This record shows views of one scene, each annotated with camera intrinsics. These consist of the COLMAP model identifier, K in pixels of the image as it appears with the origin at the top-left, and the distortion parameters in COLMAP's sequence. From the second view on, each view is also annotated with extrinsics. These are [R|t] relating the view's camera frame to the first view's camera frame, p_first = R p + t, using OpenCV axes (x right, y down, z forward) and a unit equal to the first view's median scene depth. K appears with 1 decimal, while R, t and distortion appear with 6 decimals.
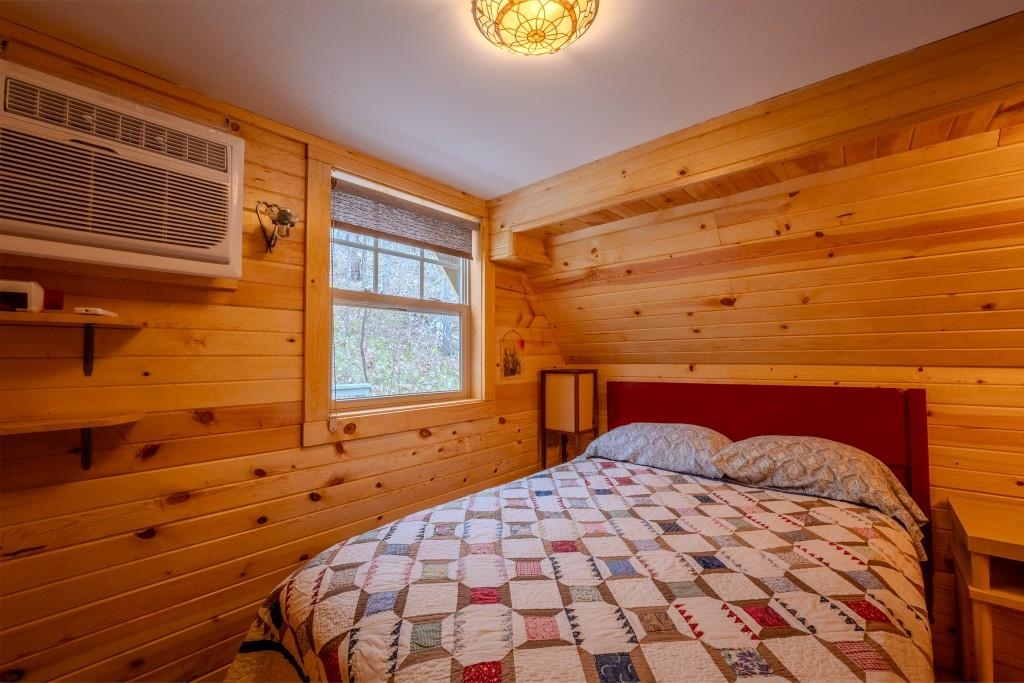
lens RADIAL K [[416.4, 0, 511.2], [0, 416.4, 343.9], [0, 0, 1]] dist [-0.031297, 0.004606]
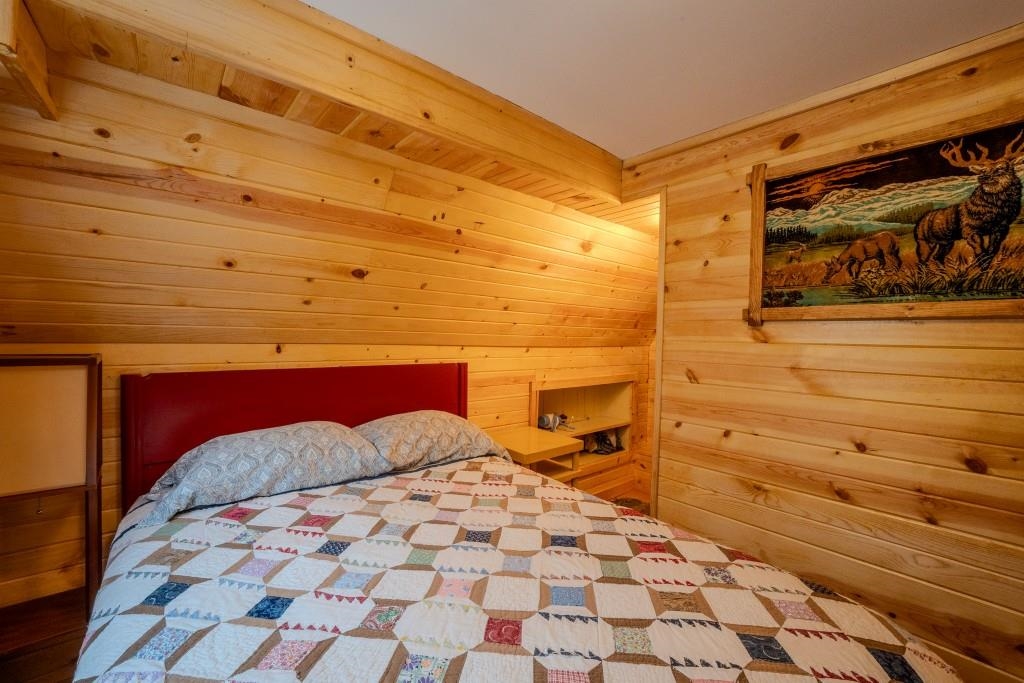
lens RADIAL K [[416.4, 0, 511.2], [0, 416.4, 343.9], [0, 0, 1]] dist [-0.031297, 0.004606]
pose [[0.137240, -0.005256, 0.990524, -0.396757], [-0.056480, 0.998318, 0.013123, 0.022334], [-0.988926, -0.057745, 0.136712, 0.720598]]
